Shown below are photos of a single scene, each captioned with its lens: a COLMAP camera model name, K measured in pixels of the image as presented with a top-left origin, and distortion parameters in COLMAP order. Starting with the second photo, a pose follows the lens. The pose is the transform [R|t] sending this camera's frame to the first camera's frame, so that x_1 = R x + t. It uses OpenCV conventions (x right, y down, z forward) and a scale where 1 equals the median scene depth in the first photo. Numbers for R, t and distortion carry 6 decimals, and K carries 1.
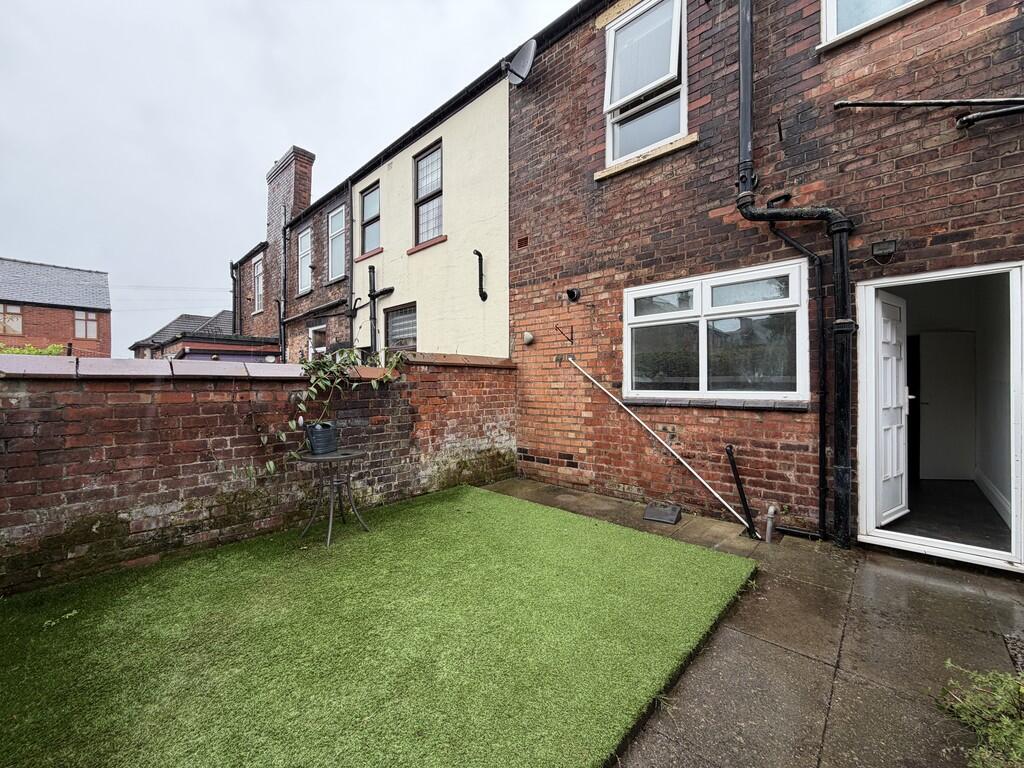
lens RADIAL K [[405.3, 0, 507.6], [0, 405.3, 384.0], [0, 0, 1]] dist [0.000111, -0.000022]
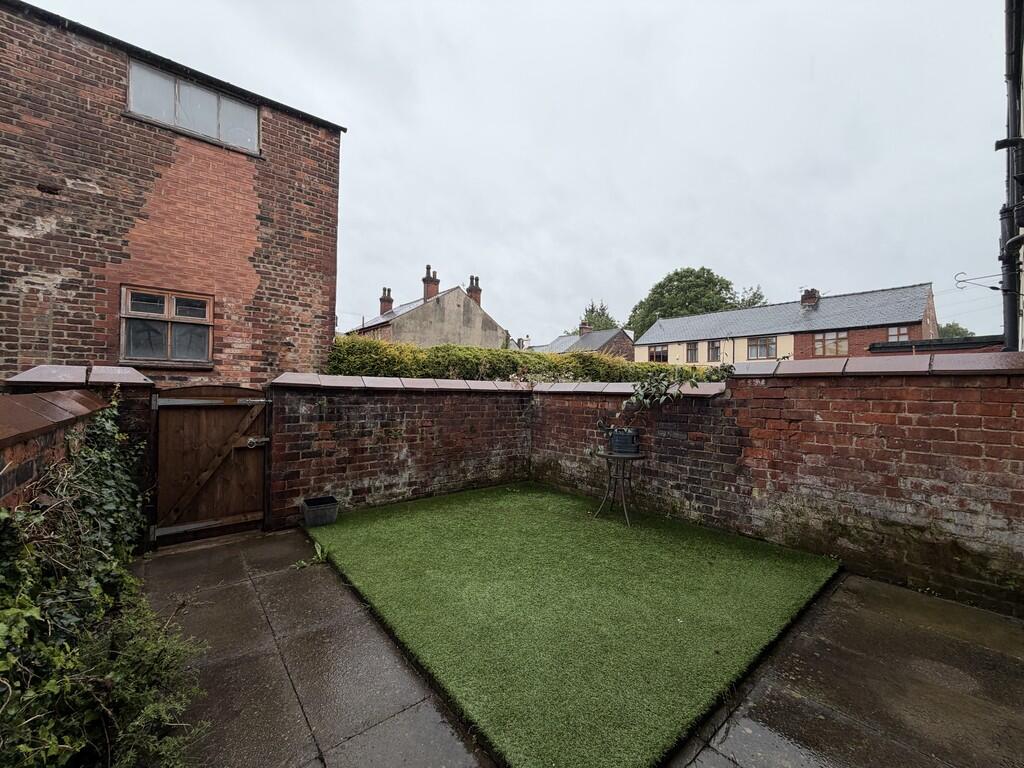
lens RADIAL K [[405.3, 0, 506.5], [0, 405.3, 386.6], [0, 0, 1]] dist [0.000111, -0.000022]
pose [[-0.125705, -0.007085, -0.992042, 0.668745], [-0.012262, 0.999909, -0.005588, -0.019559], [0.991992, 0.011462, -0.125781, 0.619404]]
